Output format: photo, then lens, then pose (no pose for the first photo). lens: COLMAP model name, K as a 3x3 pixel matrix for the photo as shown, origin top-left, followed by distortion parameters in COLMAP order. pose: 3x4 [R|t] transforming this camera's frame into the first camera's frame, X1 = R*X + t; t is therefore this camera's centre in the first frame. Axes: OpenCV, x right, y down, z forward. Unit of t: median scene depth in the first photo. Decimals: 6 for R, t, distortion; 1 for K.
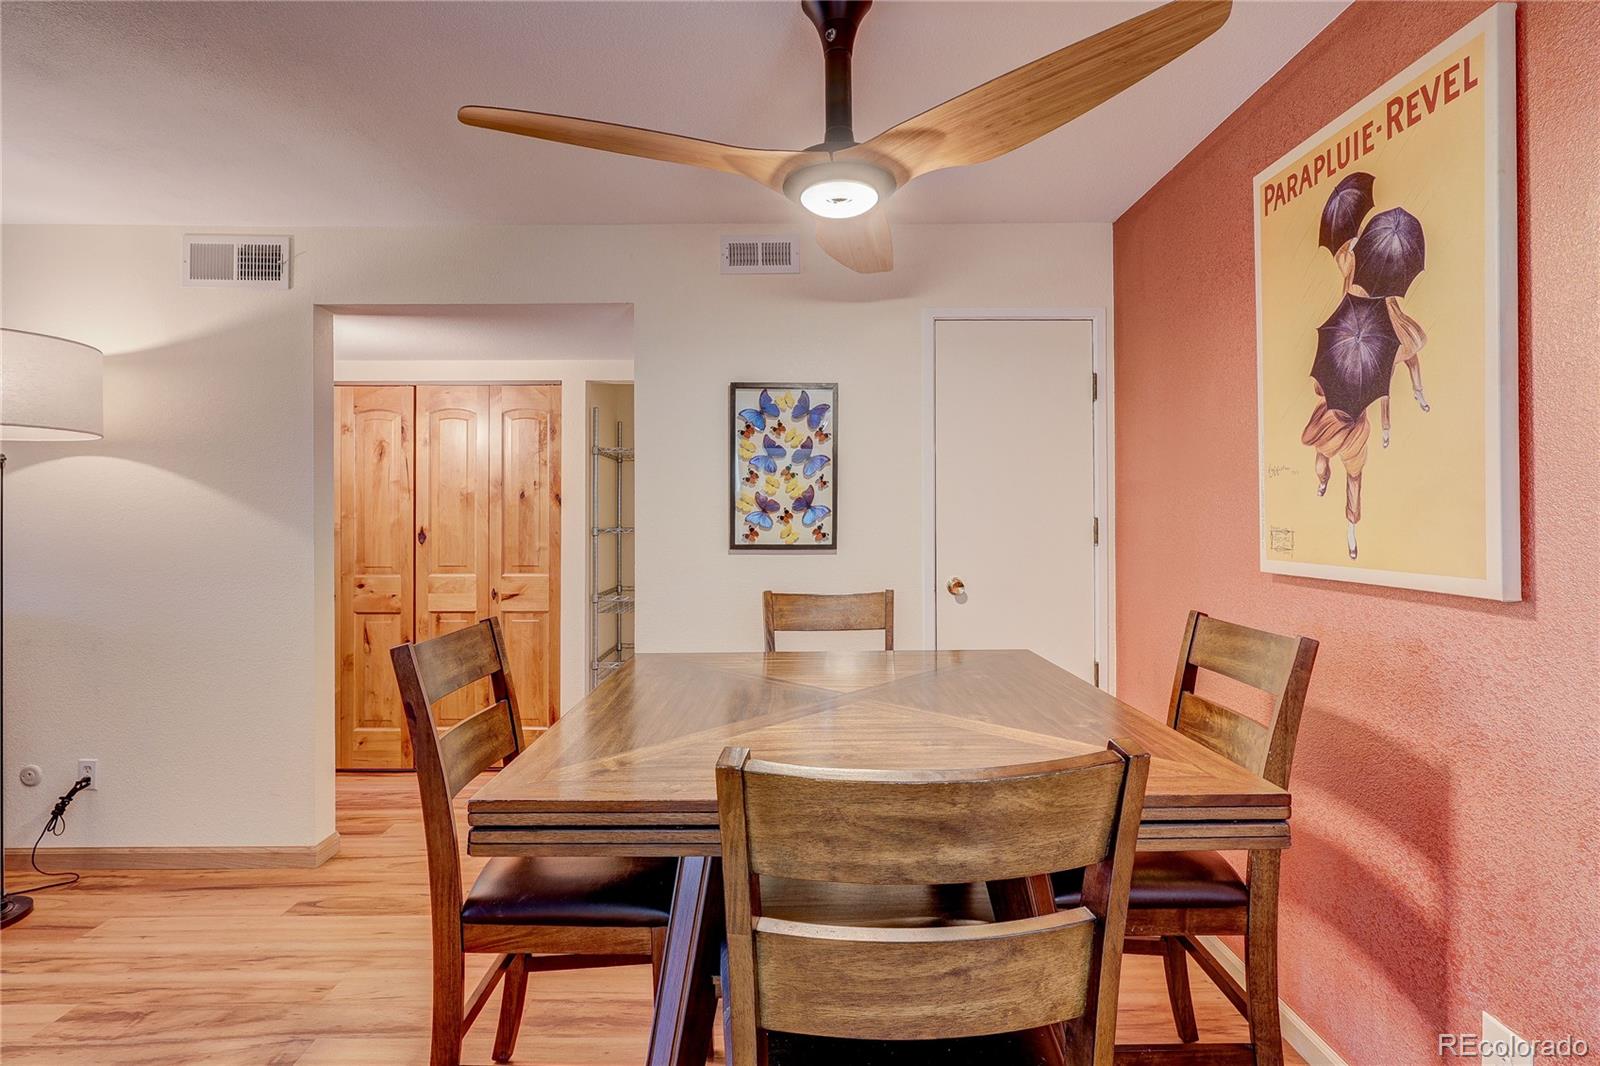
lens RADIAL K [[751.7, 0, 801.2], [0, 751.7, 513.3], [0, 0, 1]] dist [-0.002567, -0.000439]
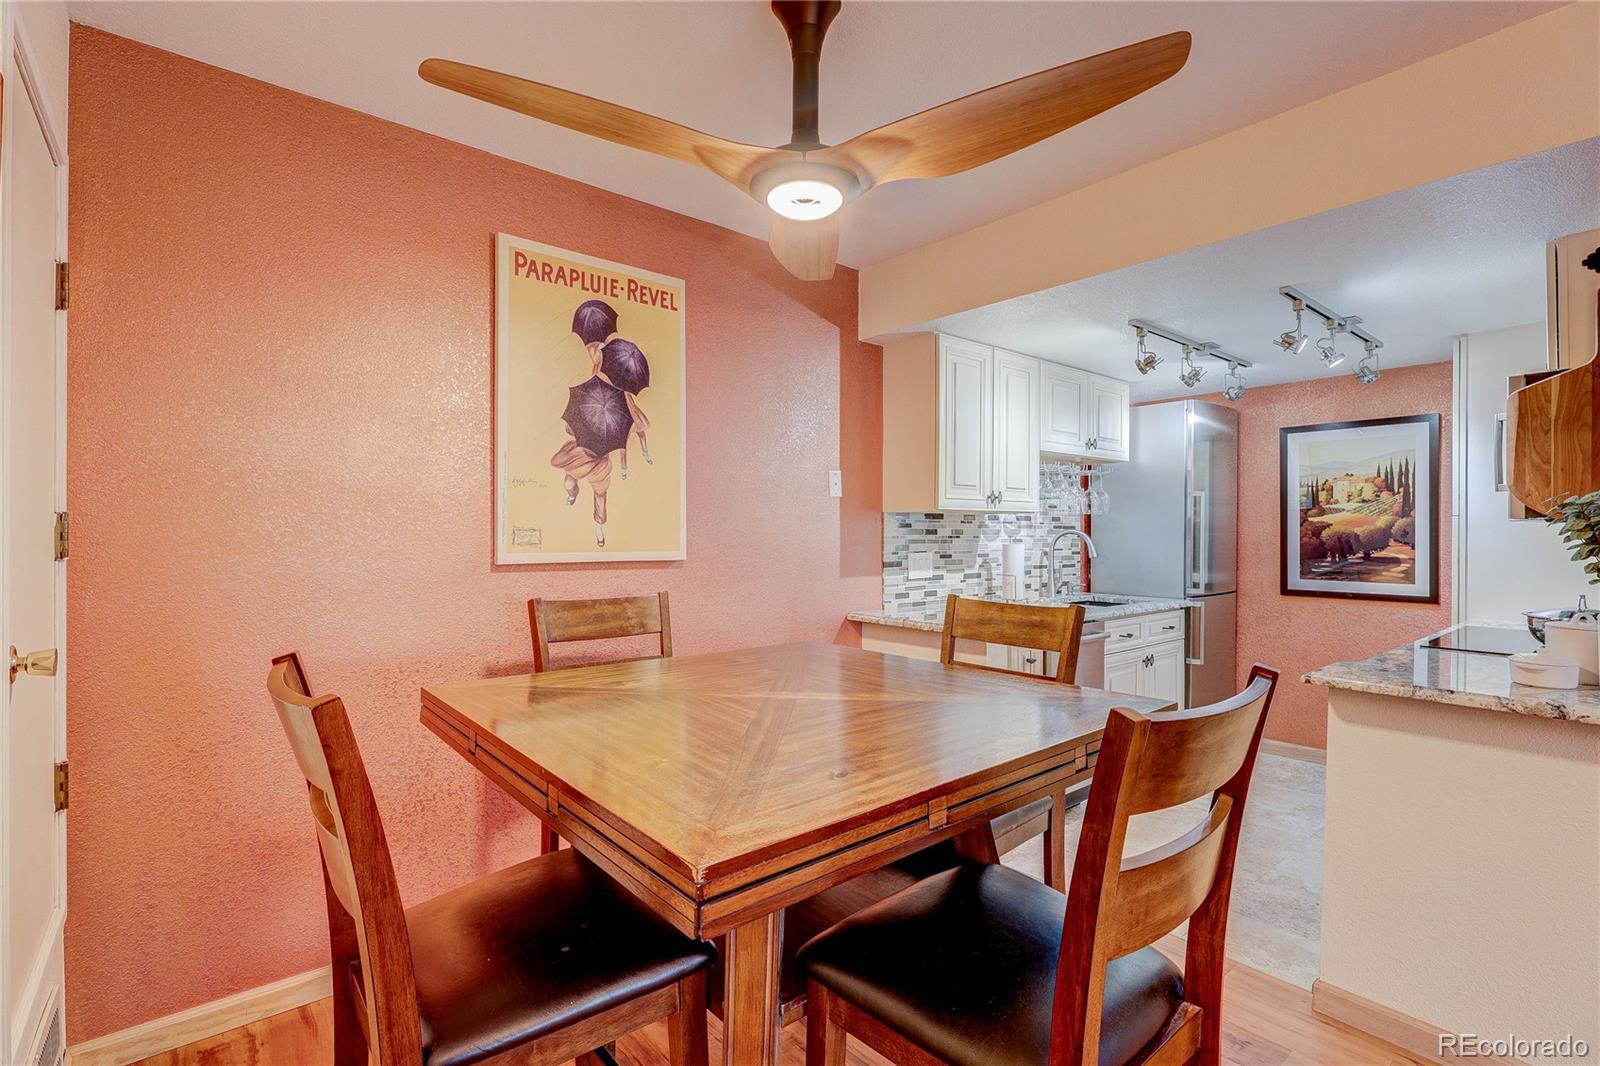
lens RADIAL K [[740.0, 0, 804.6], [0, 740.0, 533.8], [0, 0, 1]] dist [-0.002086, 0.000570]
pose [[-0.630747, 0.001469, 0.775988, -0.454747], [-0.003925, 0.999979, -0.005084, 0.024866], [-0.775979, -0.006252, -0.630728, 1.017476]]
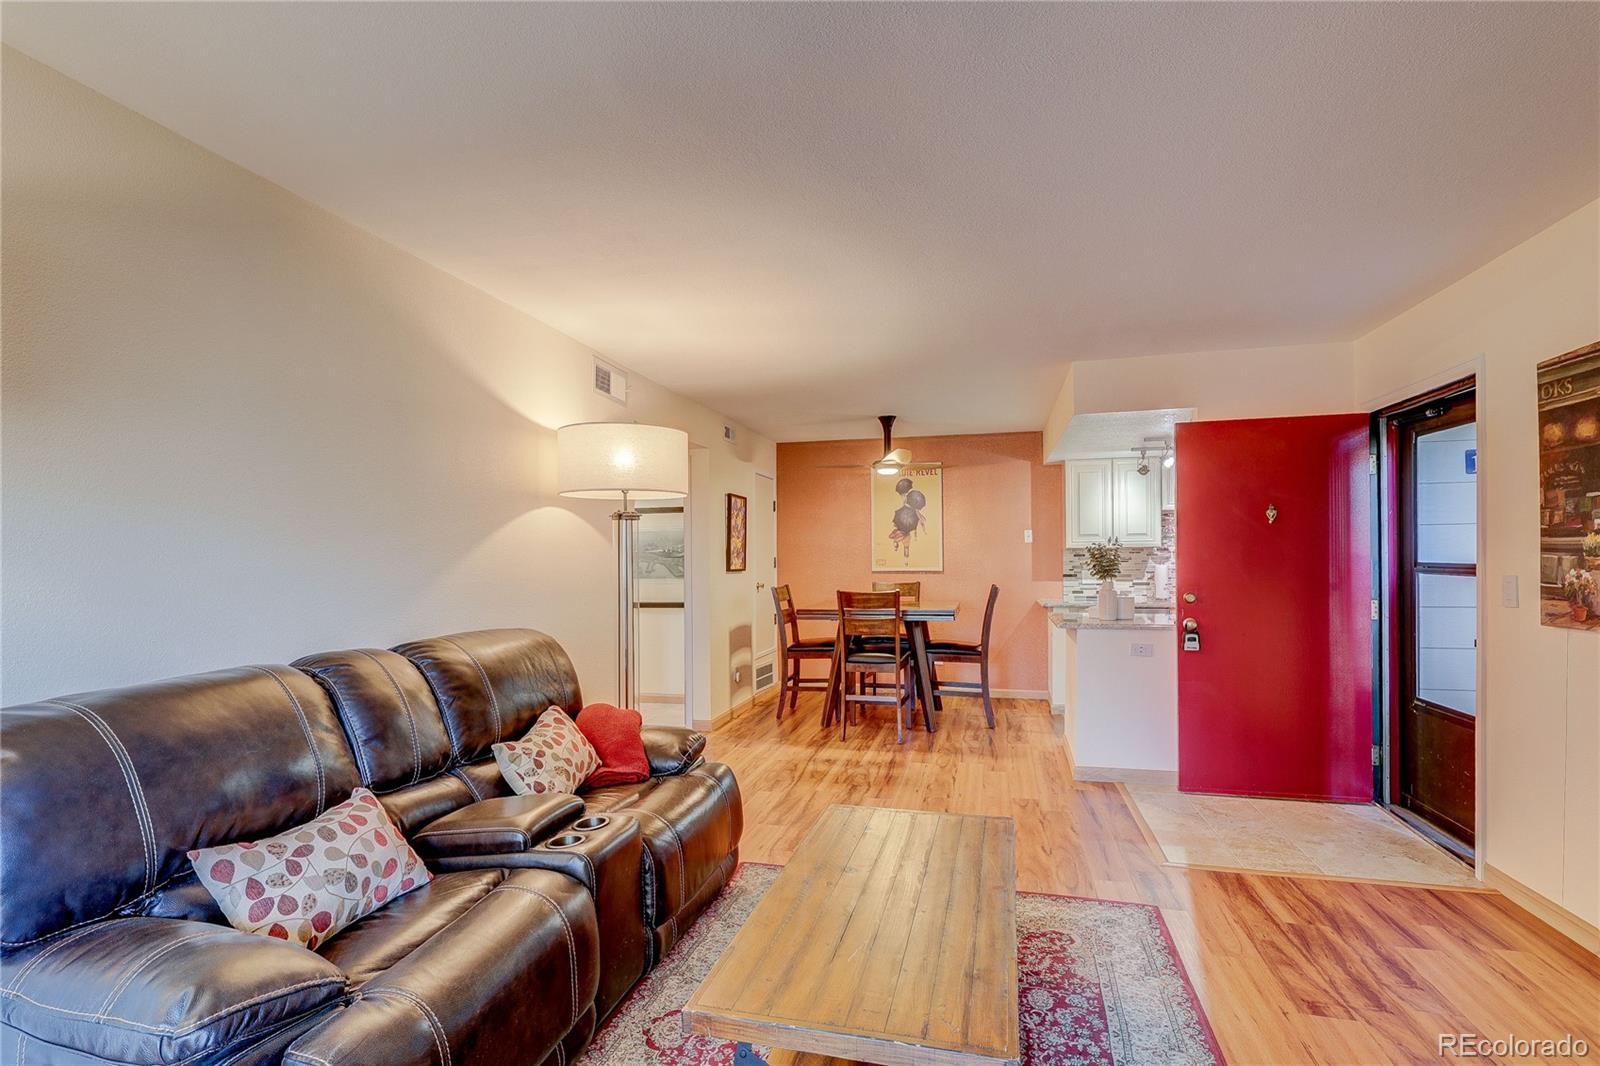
lens RADIAL K [[758.6, 0, 800.6], [0, 758.6, 559.3], [0, 0, 1]] dist [-0.001481, -0.000138]
pose [[0.260419, 0.001119, 0.965495, -2.325213], [0.001538, 0.999998, -0.001574, 0.018121], [-0.965494, 0.001894, 0.260417, 0.269971]]
